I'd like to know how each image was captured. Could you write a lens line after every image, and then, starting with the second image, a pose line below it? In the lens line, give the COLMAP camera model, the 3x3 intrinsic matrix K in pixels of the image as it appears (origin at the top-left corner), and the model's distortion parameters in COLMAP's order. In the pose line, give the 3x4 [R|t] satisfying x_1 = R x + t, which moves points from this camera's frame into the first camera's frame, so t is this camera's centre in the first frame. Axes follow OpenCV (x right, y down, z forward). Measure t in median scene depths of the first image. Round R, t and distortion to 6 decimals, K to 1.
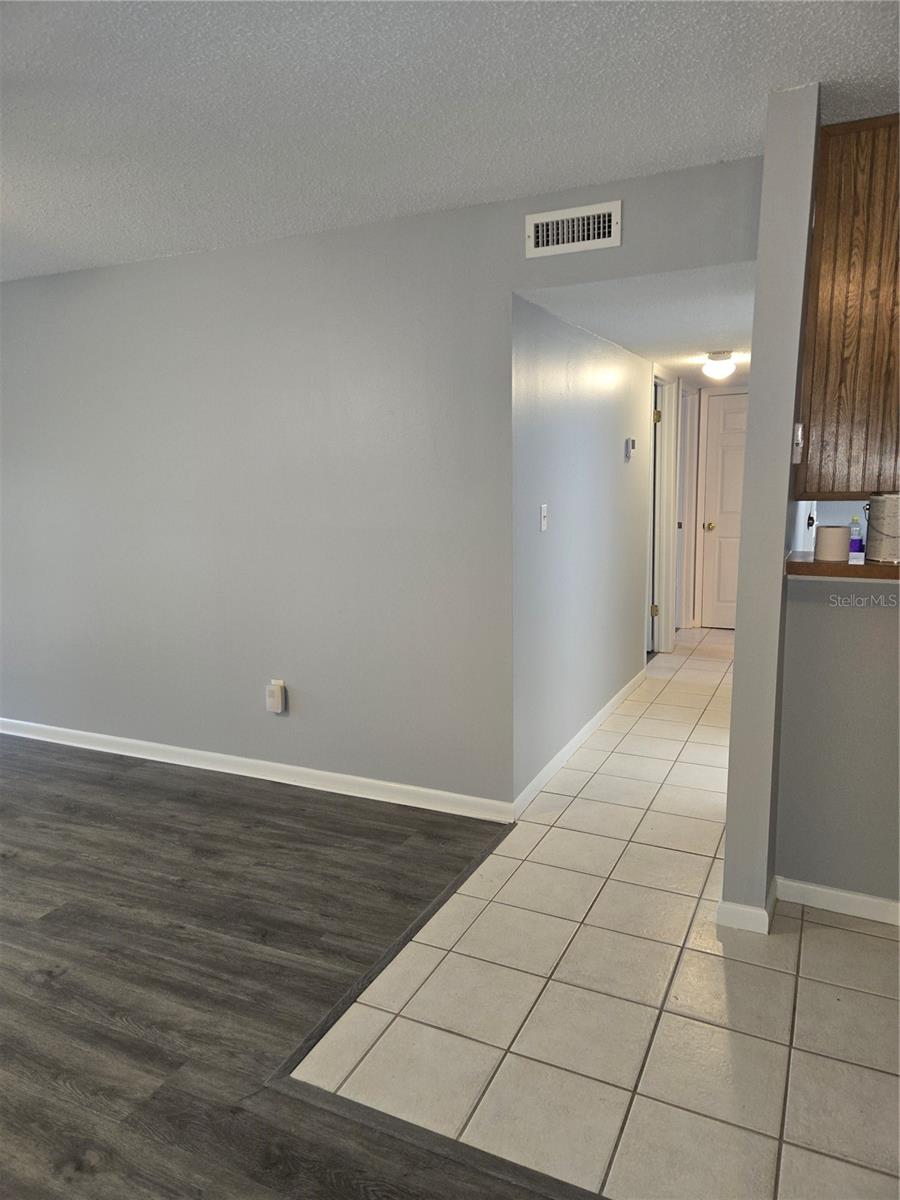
lens RADIAL K [[795.0, 0, 462.7], [0, 795.0, 596.4], [0, 0, 1]] dist [0.075868, -0.062043]
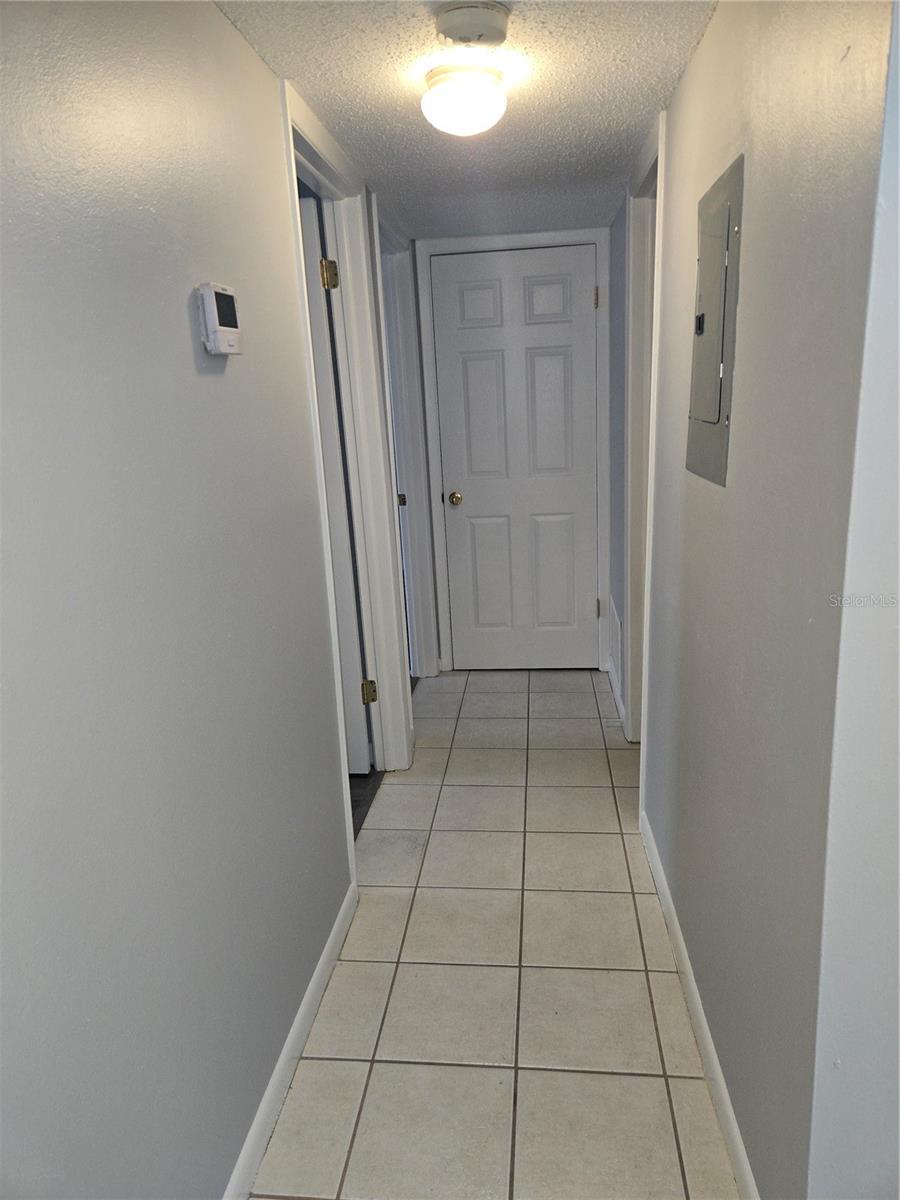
lens RADIAL K [[795.0, 0, 462.7], [0, 795.0, 596.4], [0, 0, 1]] dist [0.075868, -0.062043]
pose [[0.940872, -0.112718, 0.319461, 0.144489], [0.085554, 0.991515, 0.097872, -0.082471], [-0.327782, -0.064754, 0.942532, 0.523938]]
